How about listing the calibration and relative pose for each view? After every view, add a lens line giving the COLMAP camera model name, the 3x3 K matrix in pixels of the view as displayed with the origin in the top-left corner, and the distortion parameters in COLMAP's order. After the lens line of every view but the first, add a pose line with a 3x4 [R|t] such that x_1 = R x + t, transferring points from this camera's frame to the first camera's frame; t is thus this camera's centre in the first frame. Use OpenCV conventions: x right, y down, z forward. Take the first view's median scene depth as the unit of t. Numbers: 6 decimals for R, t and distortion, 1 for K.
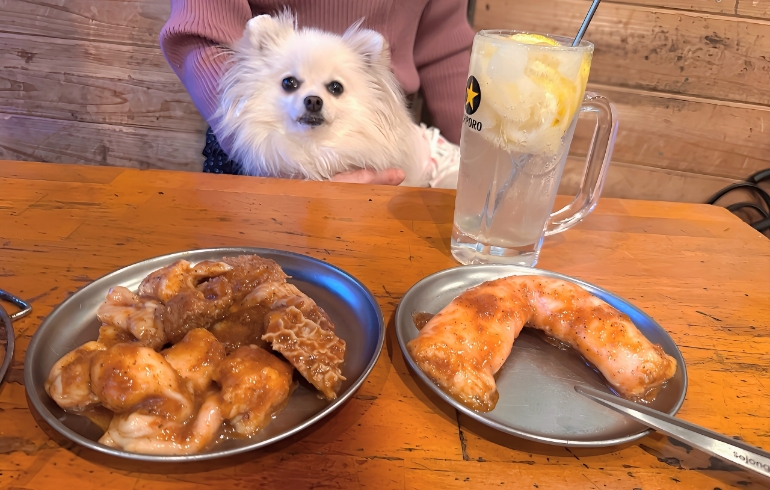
lens RADIAL K [[543.0, 0, 389.1], [0, 543.0, 242.0], [0, 0, 1]] dist [-0.013648, -0.001425]
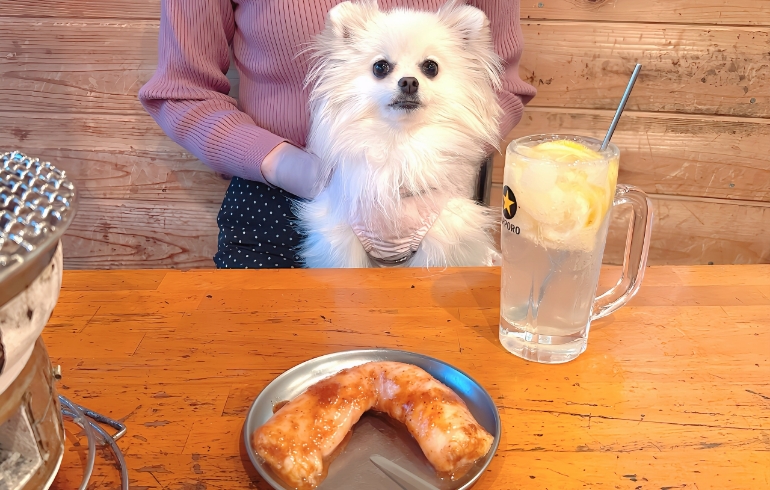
lens RADIAL K [[675.5, 0, 385.0], [0, 675.5, 245.0], [0, 0, 1]] dist [0.083491, -0.143029]
pose [[0.996826, -0.068567, -0.040442, -0.015922], [0.065999, 0.995908, -0.061731, -0.041827], [0.044509, 0.058866, 0.997273, -0.127521]]
